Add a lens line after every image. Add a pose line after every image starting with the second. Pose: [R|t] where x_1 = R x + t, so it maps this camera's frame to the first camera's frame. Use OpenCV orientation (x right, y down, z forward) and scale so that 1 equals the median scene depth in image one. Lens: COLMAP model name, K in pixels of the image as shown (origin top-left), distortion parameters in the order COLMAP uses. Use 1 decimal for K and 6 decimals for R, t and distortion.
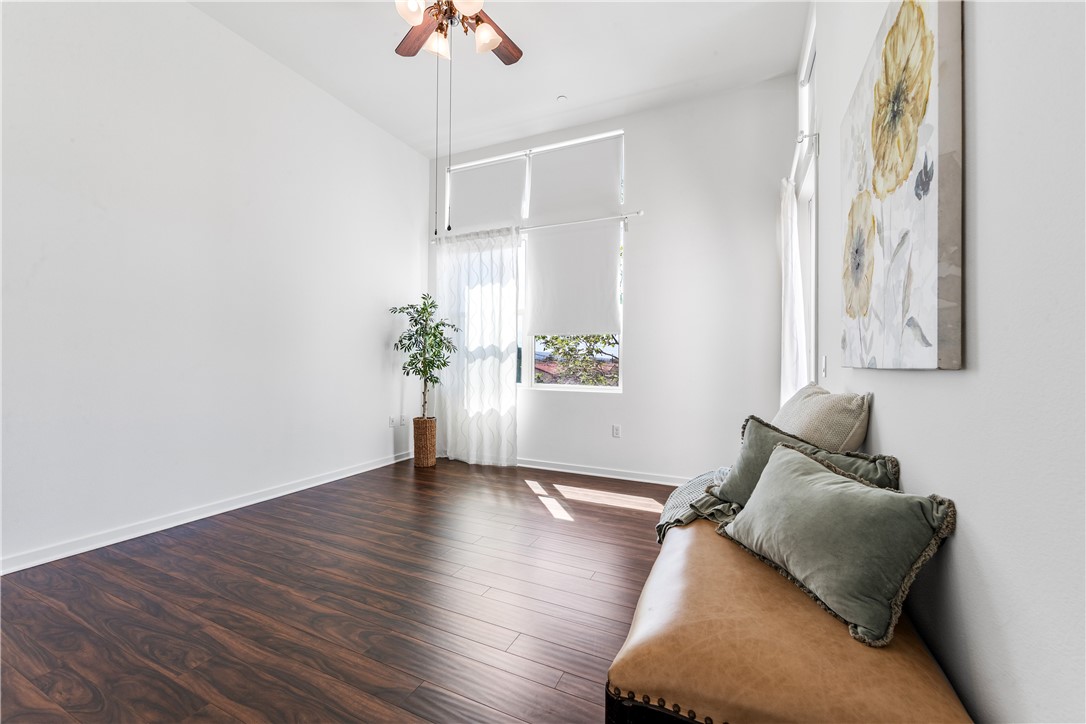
lens RADIAL K [[431.4, 0, 547.7], [0, 431.4, 367.8], [0, 0, 1]] dist [0.000007, 0.000011]
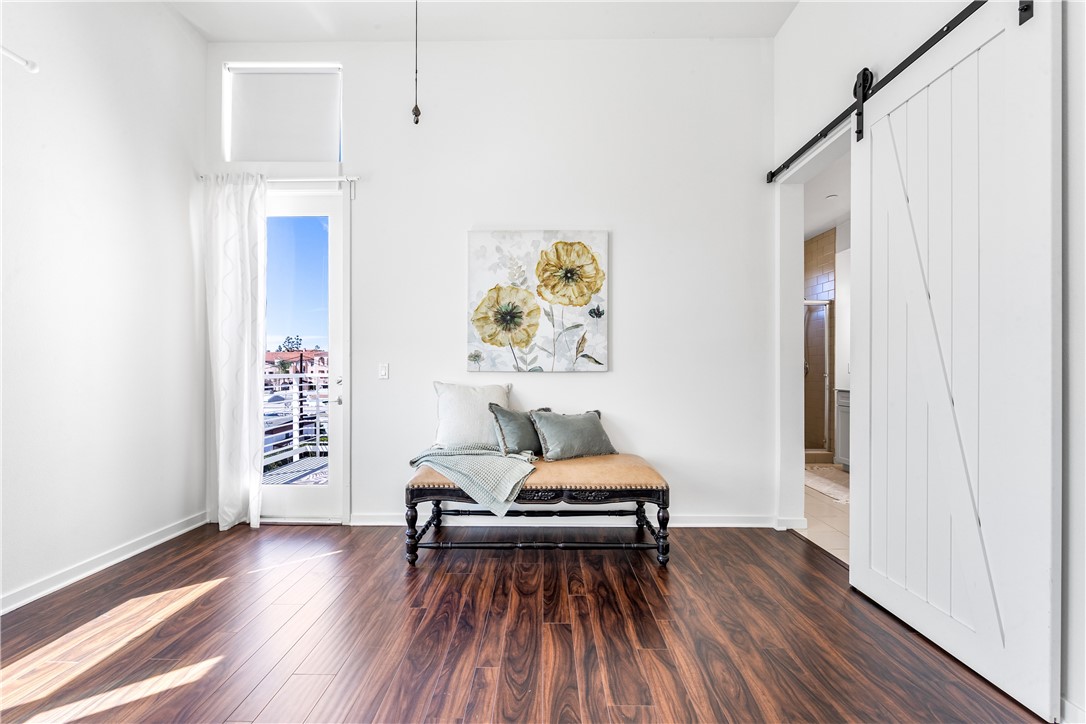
lens RADIAL K [[431.4, 0, 547.7], [0, 431.4, 367.8], [0, 0, 1]] dist [0.000007, 0.000011]
pose [[-0.409024, -0.006600, 0.912500, -1.197481], [0.004421, 0.999948, 0.009214, -0.033920], [-0.912513, 0.007803, -0.408973, 1.633910]]
